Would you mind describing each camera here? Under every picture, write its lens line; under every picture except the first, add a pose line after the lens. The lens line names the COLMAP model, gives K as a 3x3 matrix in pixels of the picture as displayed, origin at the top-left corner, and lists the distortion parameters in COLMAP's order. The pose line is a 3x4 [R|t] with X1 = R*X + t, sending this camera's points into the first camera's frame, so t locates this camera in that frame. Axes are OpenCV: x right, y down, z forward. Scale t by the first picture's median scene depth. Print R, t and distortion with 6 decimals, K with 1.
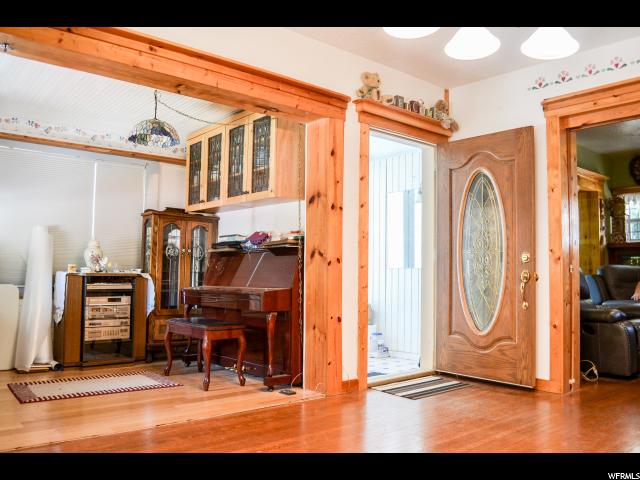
lens RADIAL K [[537.1, 0, 319.3], [0, 537.1, 240.0], [0, 0, 1]] dist [-0.048156, -0.007581]
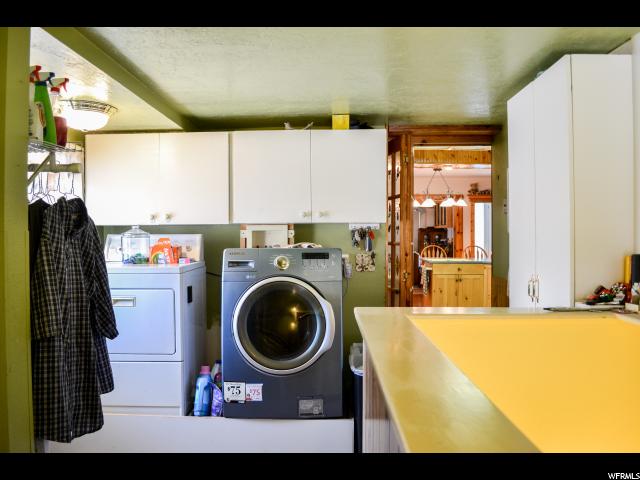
lens RADIAL K [[537.1, 0, 316.5], [0, 537.1, 240.4], [0, 0, 1]] dist [-0.048156, -0.007581]
pose [[0.742894, -0.008348, -0.669357, 1.149158], [0.052347, 0.997585, 0.045656, -0.155771], [0.667359, -0.068956, 0.741537, -1.407504]]
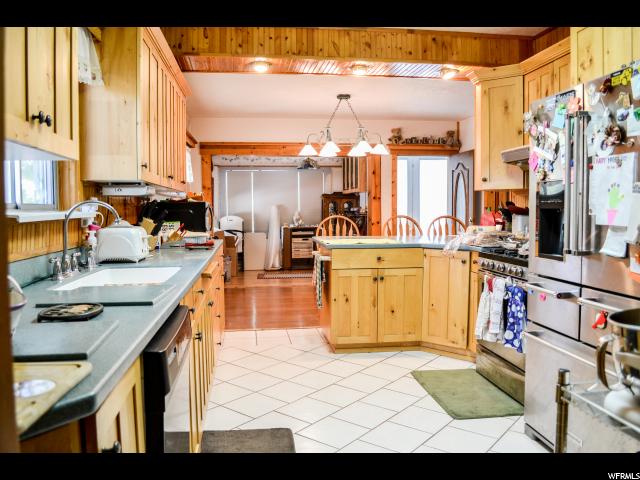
lens RADIAL K [[537.1, 0, 321.1], [0, 537.1, 238.0], [0, 0, 1]] dist [-0.048156, -0.007581]
pose [[0.843065, 0.012624, -0.537664, 0.786712], [0.049430, 0.993674, 0.100837, -0.101875], [0.535535, -0.111589, 0.837108, -0.726363]]
